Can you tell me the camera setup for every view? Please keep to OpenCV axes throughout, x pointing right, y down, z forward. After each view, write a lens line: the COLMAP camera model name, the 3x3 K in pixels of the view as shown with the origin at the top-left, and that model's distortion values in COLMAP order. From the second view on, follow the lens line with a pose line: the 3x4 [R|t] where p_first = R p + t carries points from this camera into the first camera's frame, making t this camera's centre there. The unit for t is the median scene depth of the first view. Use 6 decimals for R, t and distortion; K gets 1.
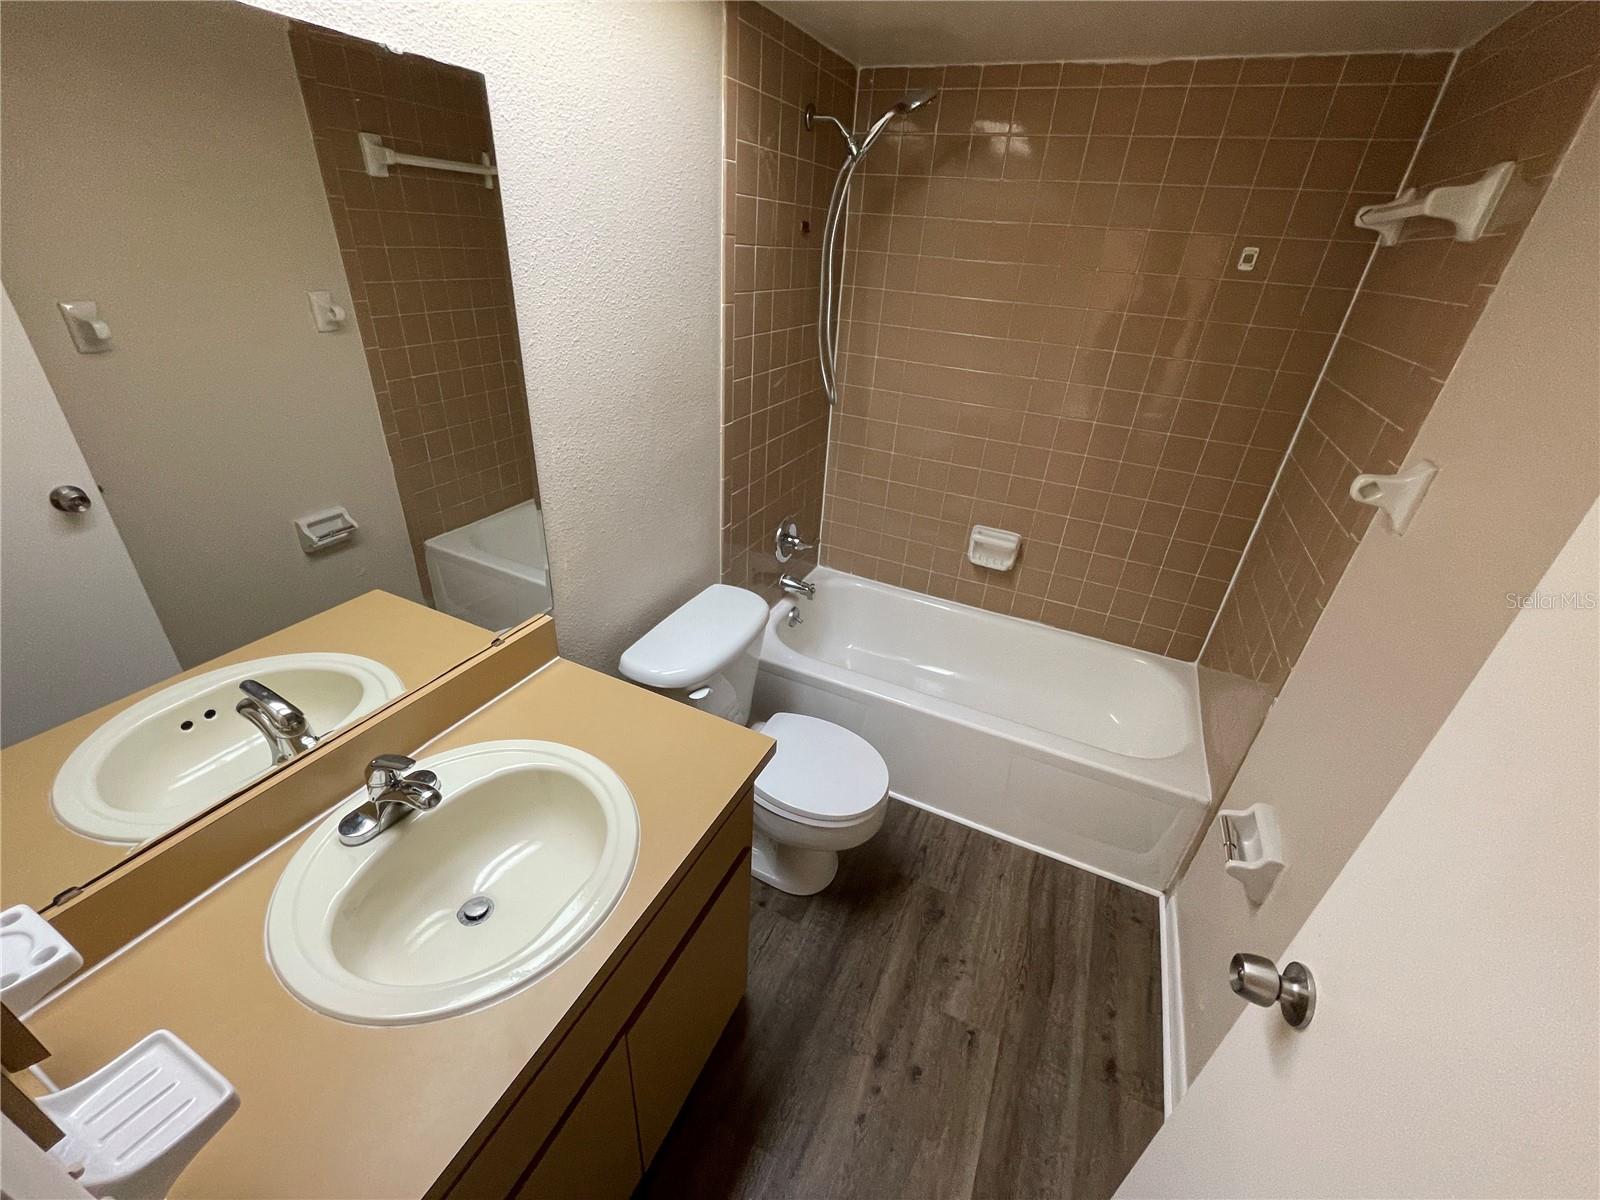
lens RADIAL K [[654.7, 0, 800.0], [0, 654.7, 600.0], [0, 0, 1]] dist [-0.011600, -0.000205]
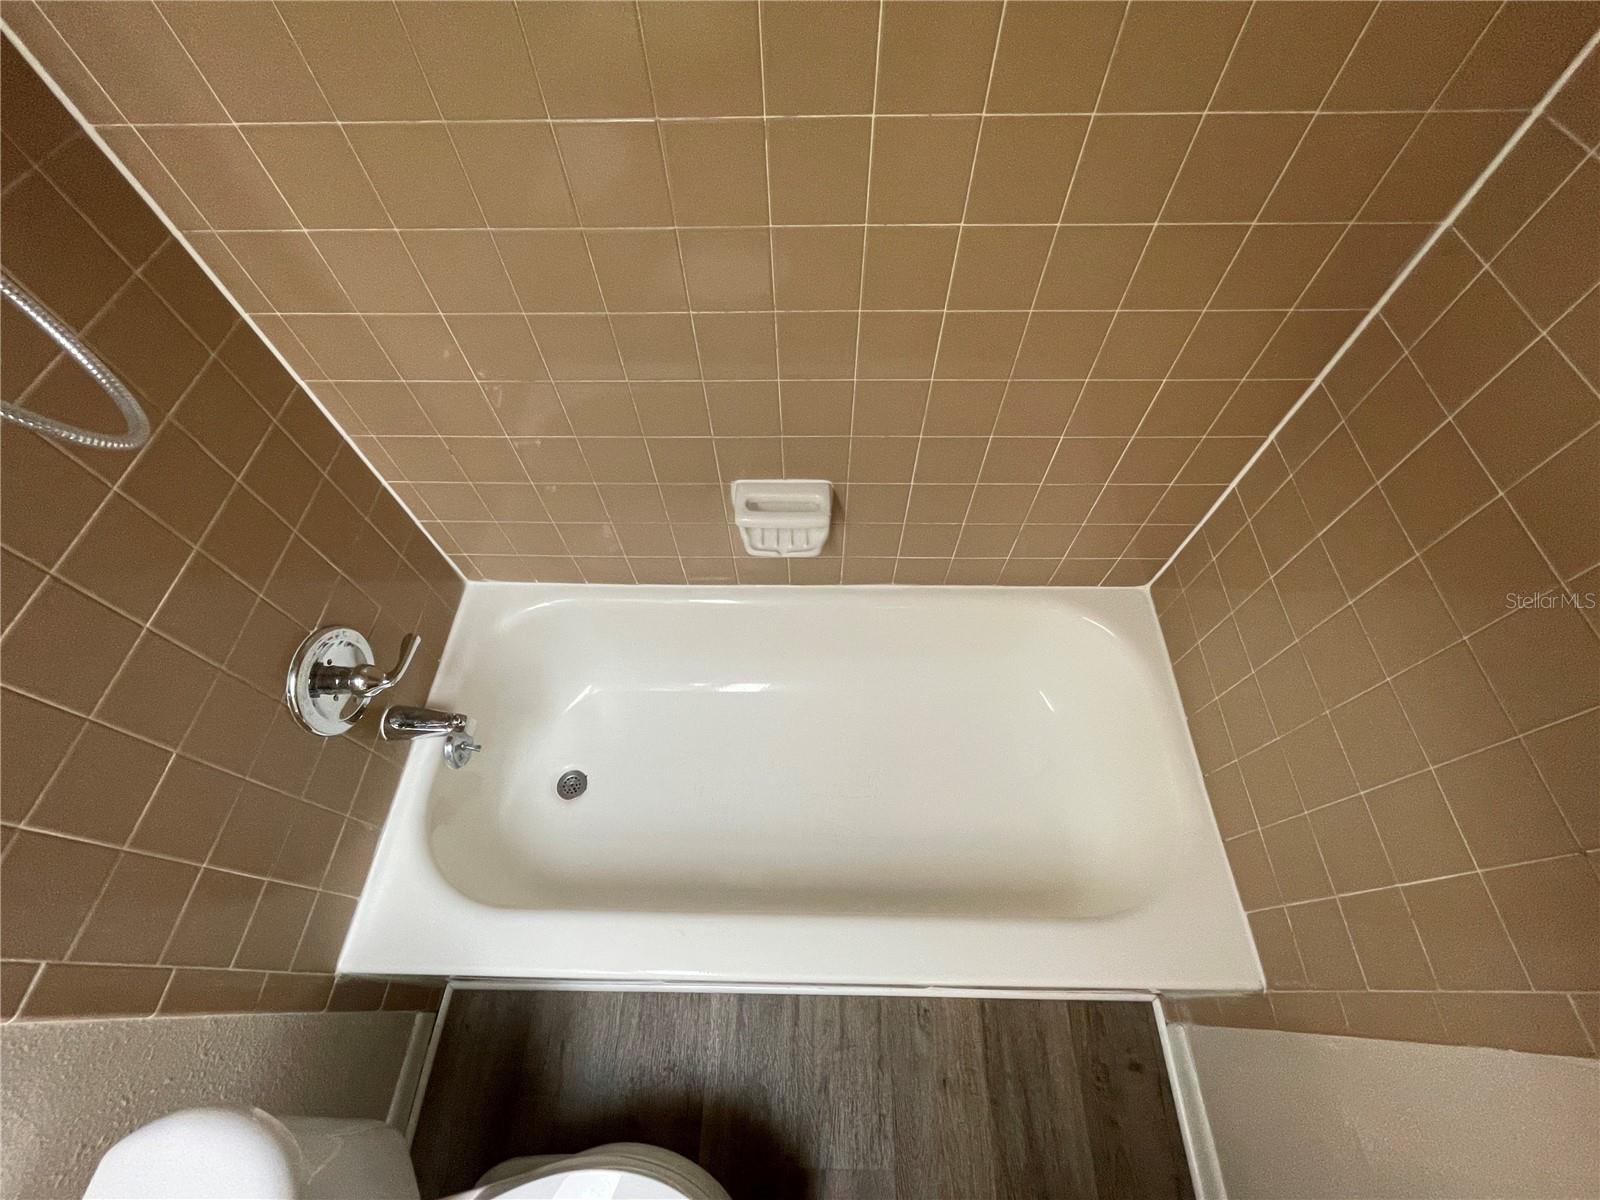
lens RADIAL K [[654.7, 0, 800.0], [0, 654.7, 600.0], [0, 0, 1]] dist [-0.011600, -0.000205]
pose [[0.911958, -0.383841, 0.144912, 0.217095], [0.260943, 0.815186, 0.517089, -0.279734], [-0.316610, -0.433749, 0.843575, 0.573783]]
